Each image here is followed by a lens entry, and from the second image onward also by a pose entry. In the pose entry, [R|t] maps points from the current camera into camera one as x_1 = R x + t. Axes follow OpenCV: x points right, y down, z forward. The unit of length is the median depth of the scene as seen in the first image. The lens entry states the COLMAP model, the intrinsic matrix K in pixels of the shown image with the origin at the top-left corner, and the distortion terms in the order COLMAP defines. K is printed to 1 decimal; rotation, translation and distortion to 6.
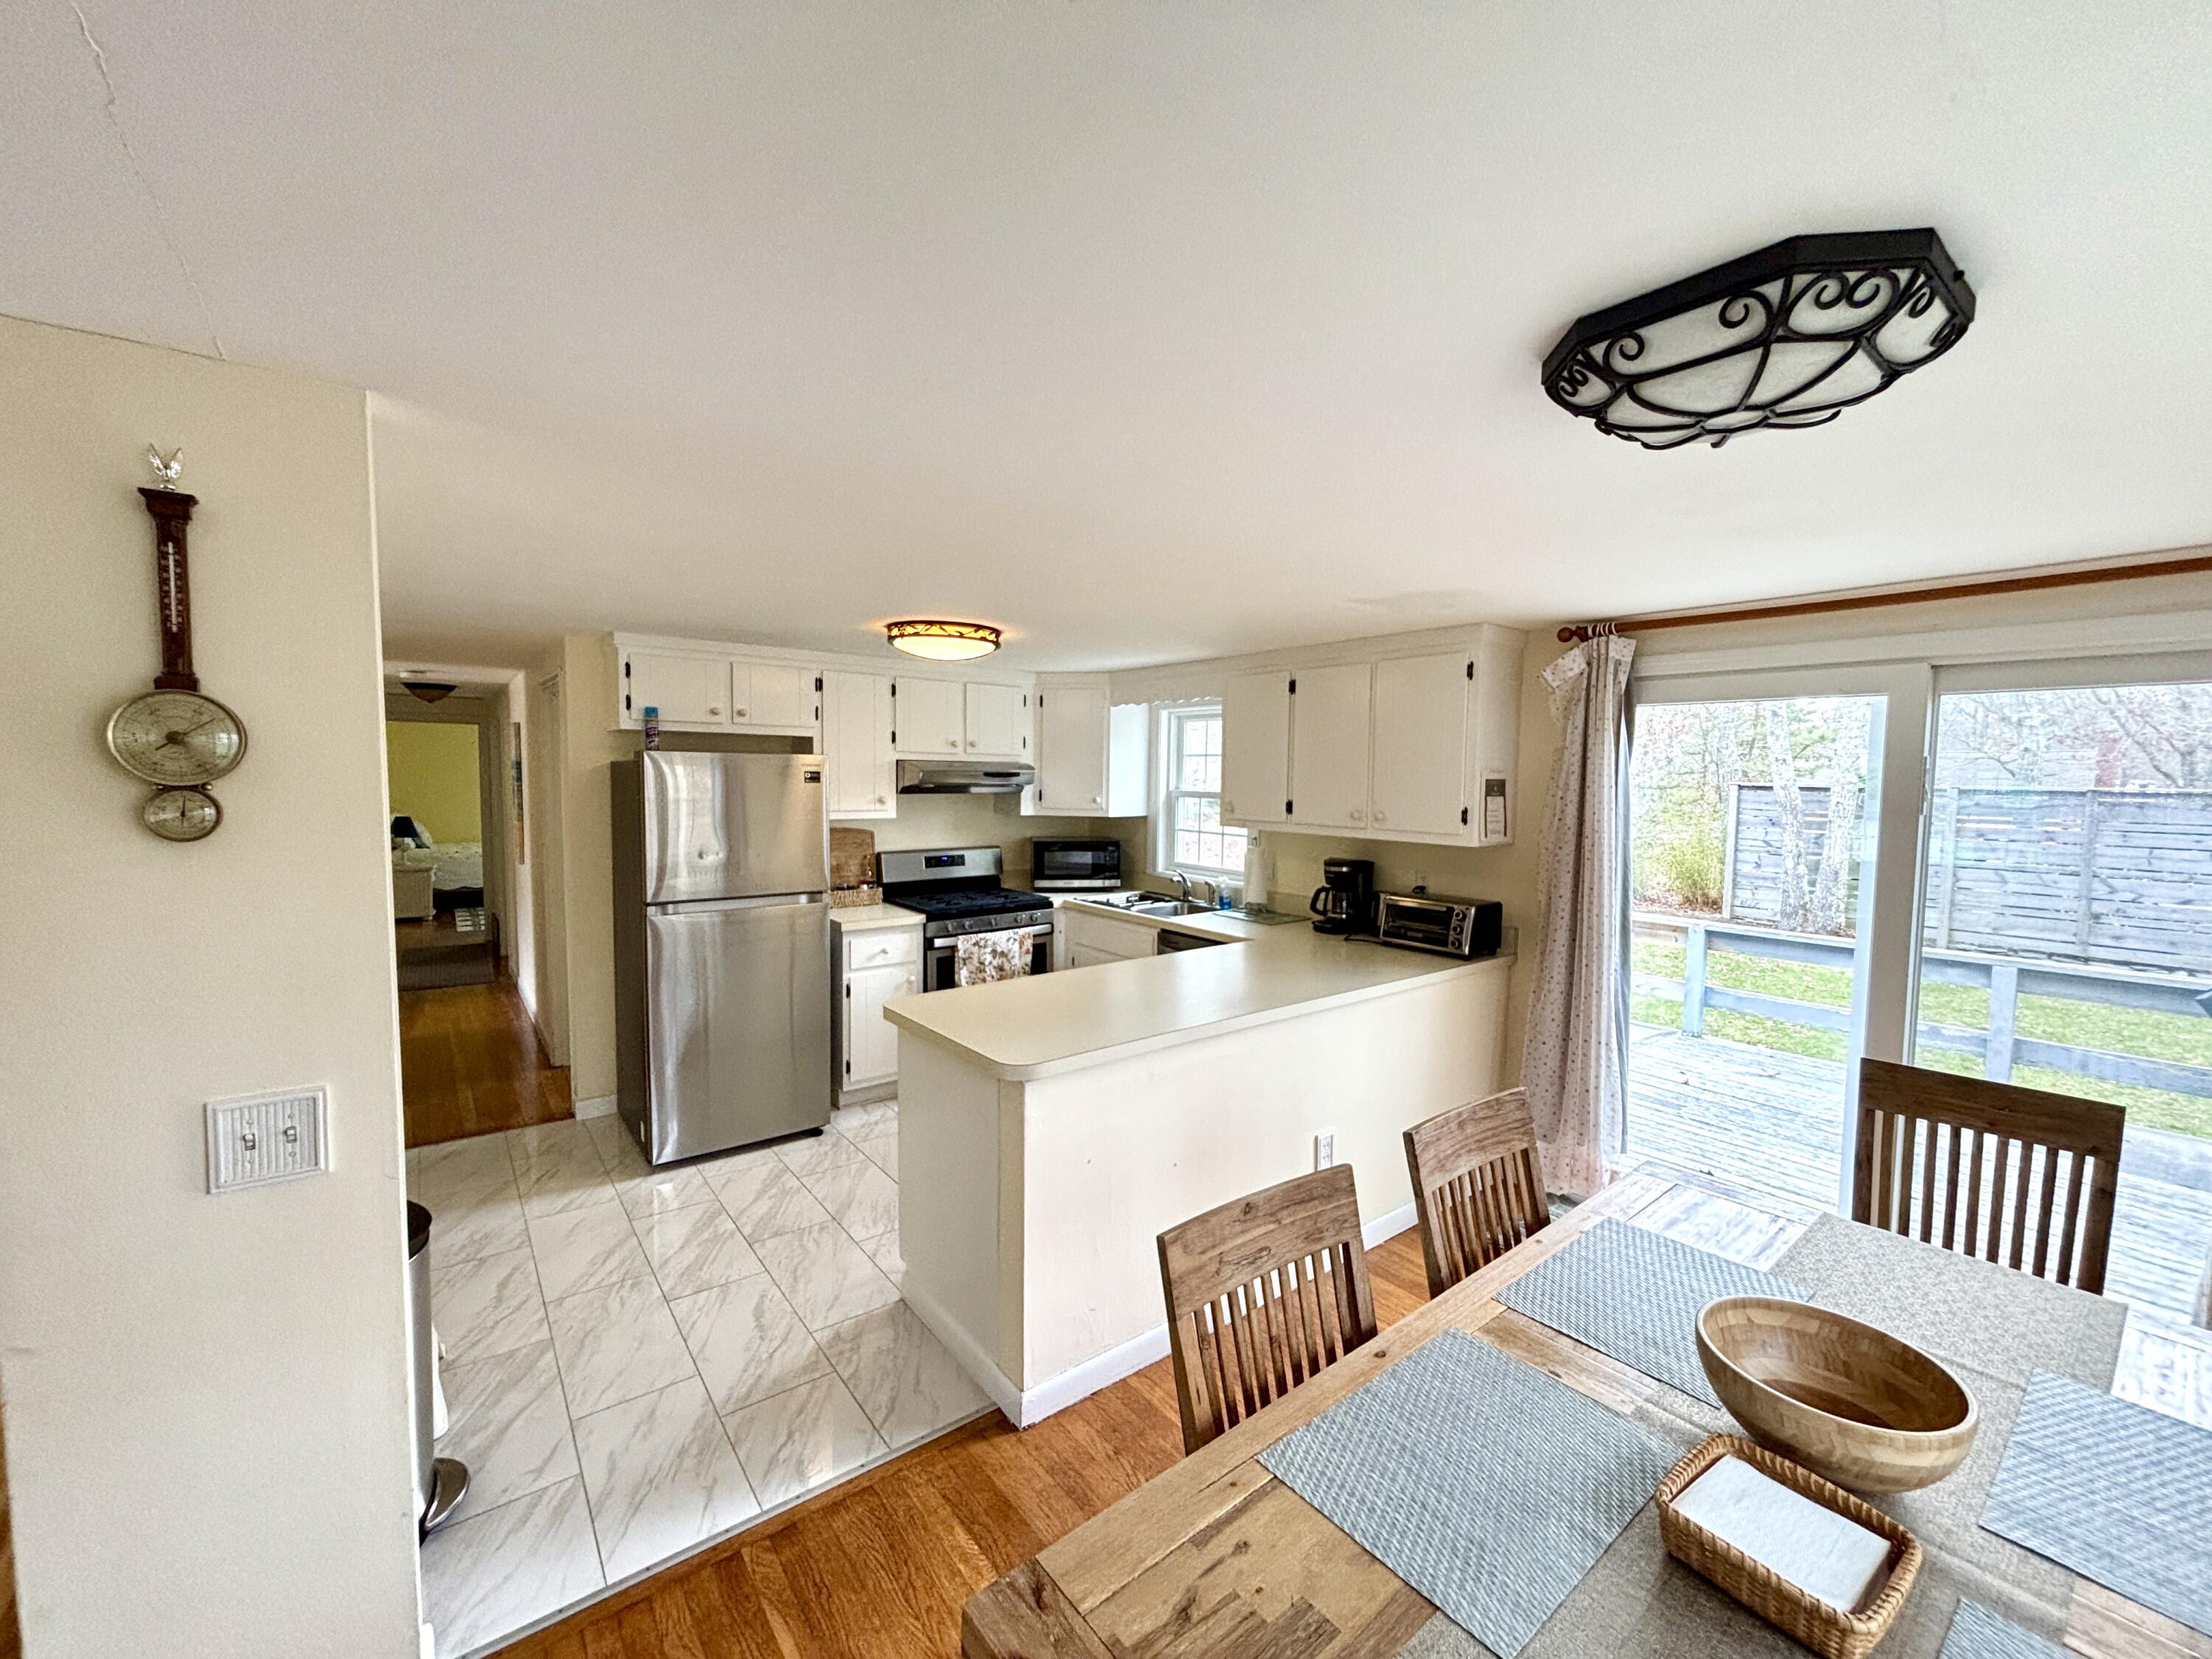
lens RADIAL K [[892.0, 0, 1095.6], [0, 892.0, 830.2], [0, 0, 1]] dist [0.000578, 0.001991]
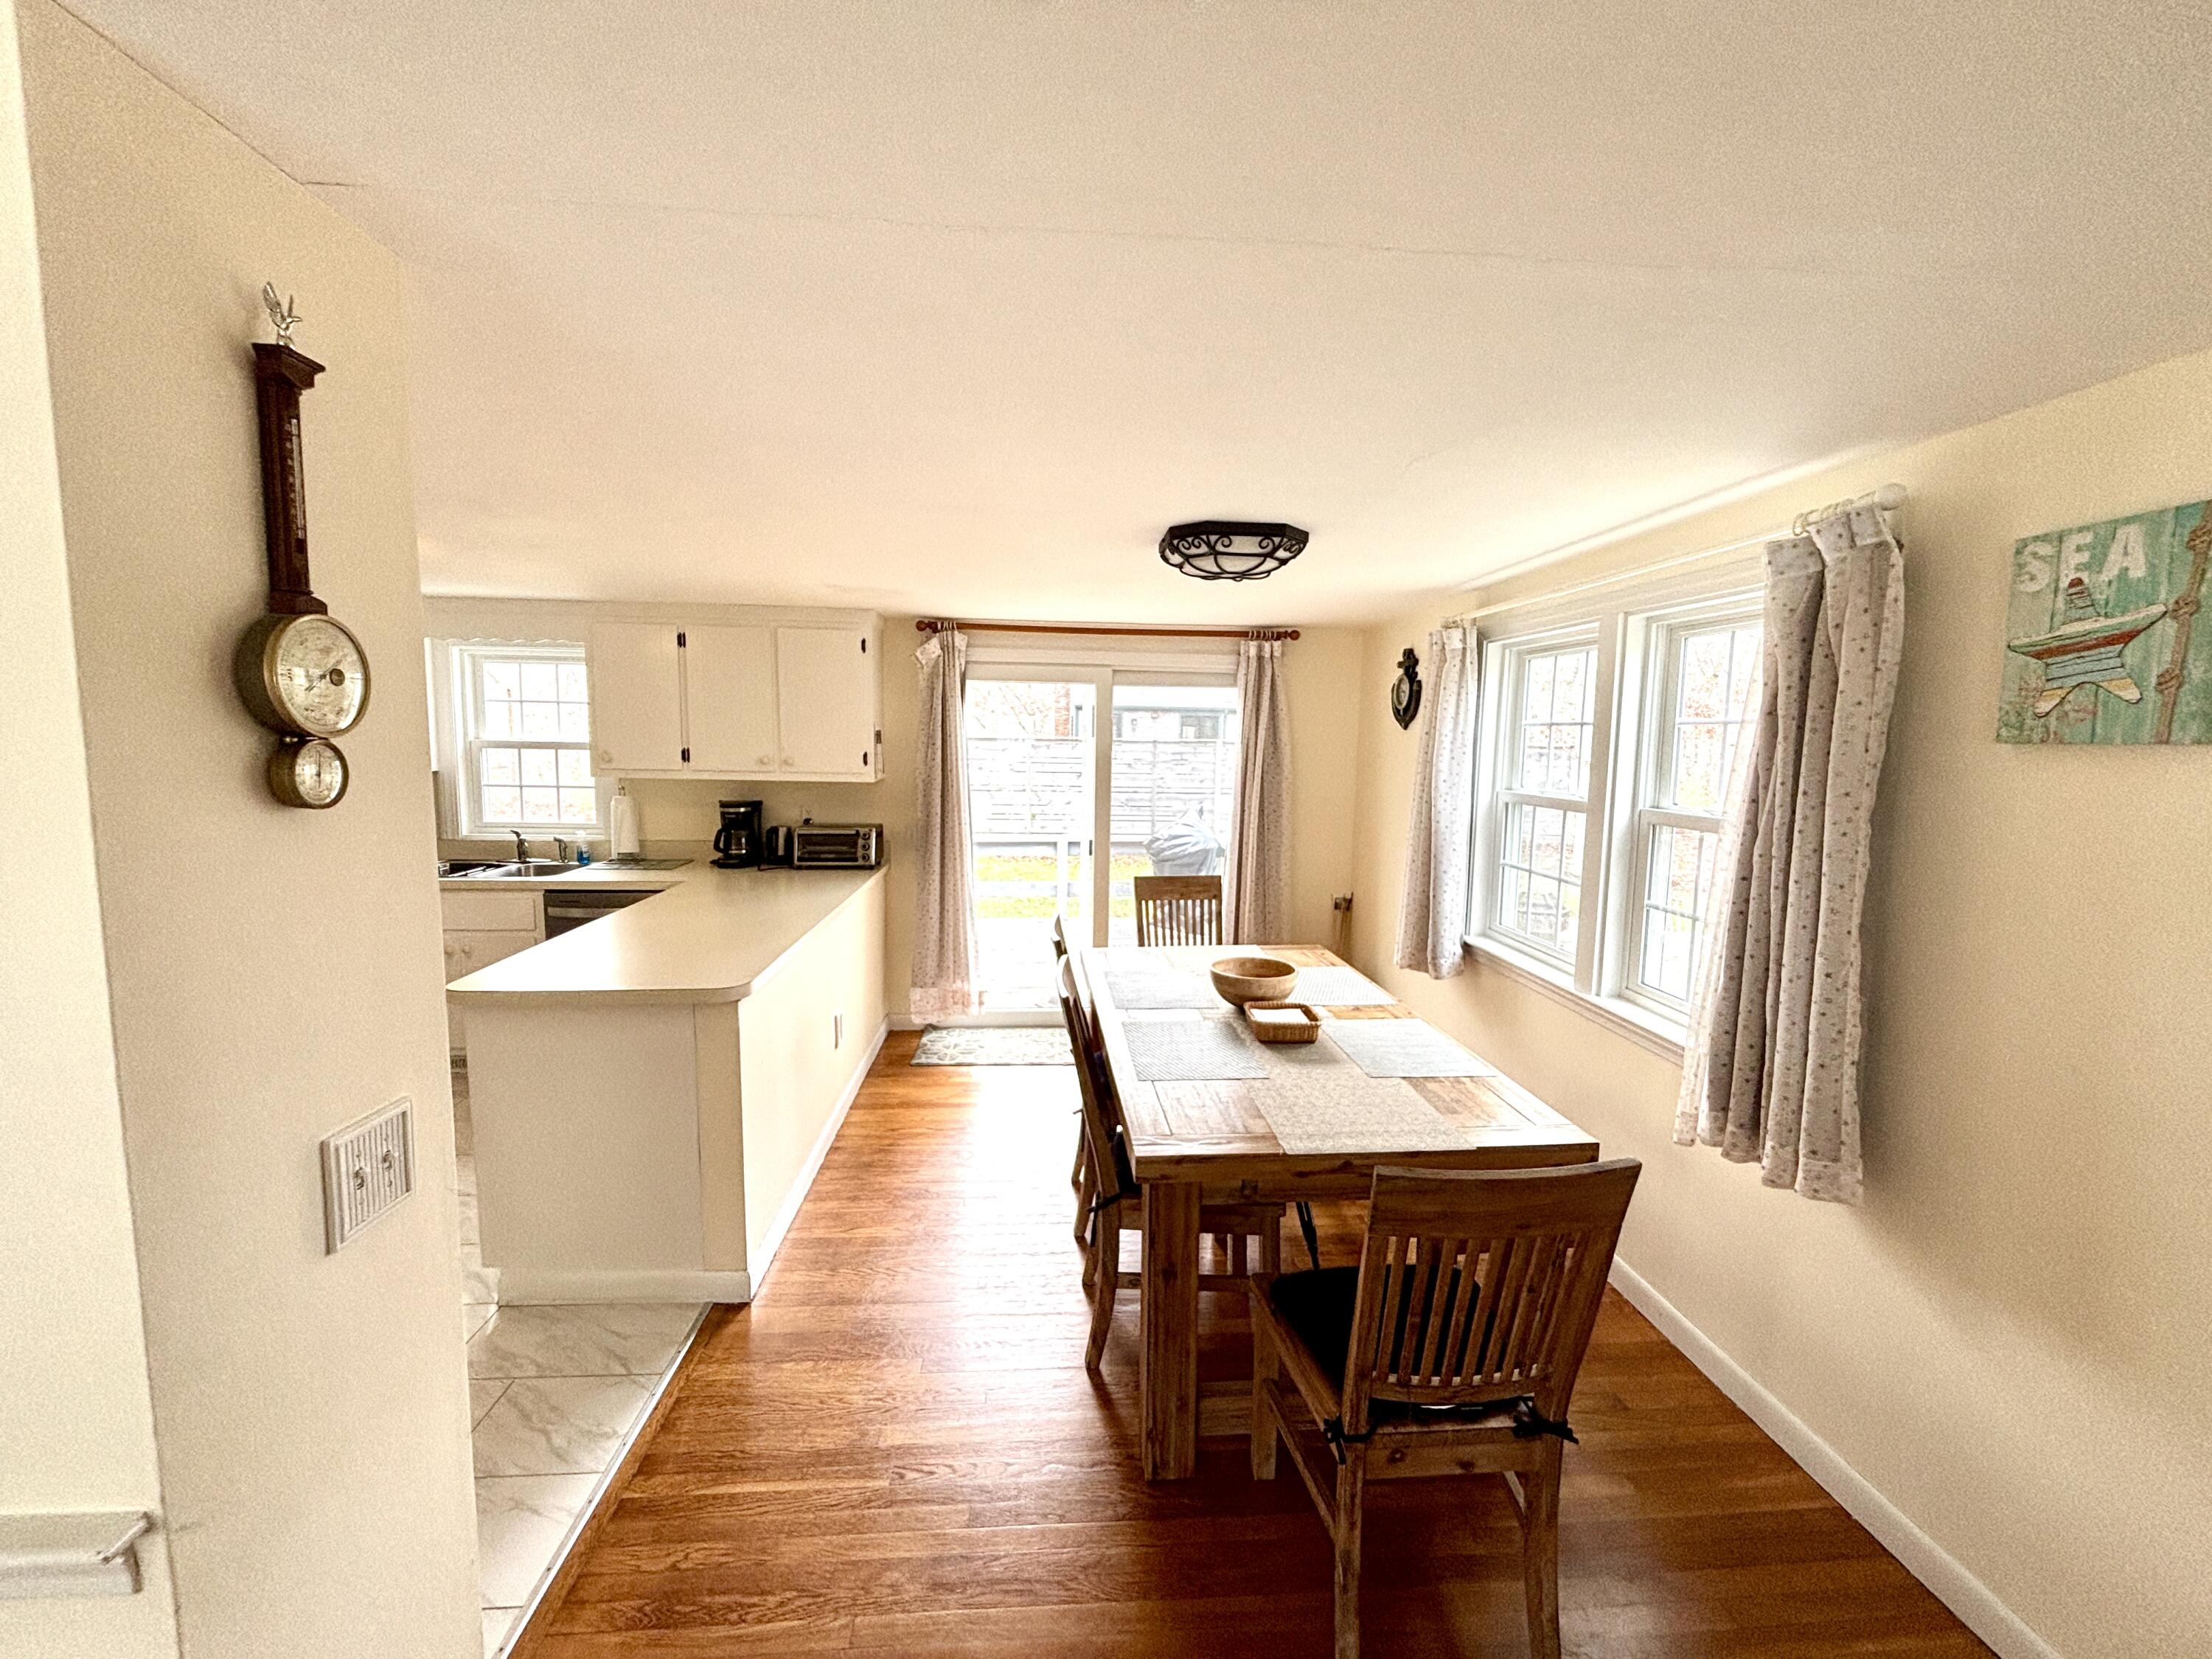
lens RADIAL K [[892.0, 0, 1105.5], [0, 892.0, 828.4], [0, 0, 1]] dist [0.000578, 0.001991]
pose [[0.549768, -0.088033, 0.830666, -0.466802], [0.043111, 0.996096, 0.077032, 0.000304], [-0.834204, -0.006538, 0.551417, -0.002070]]
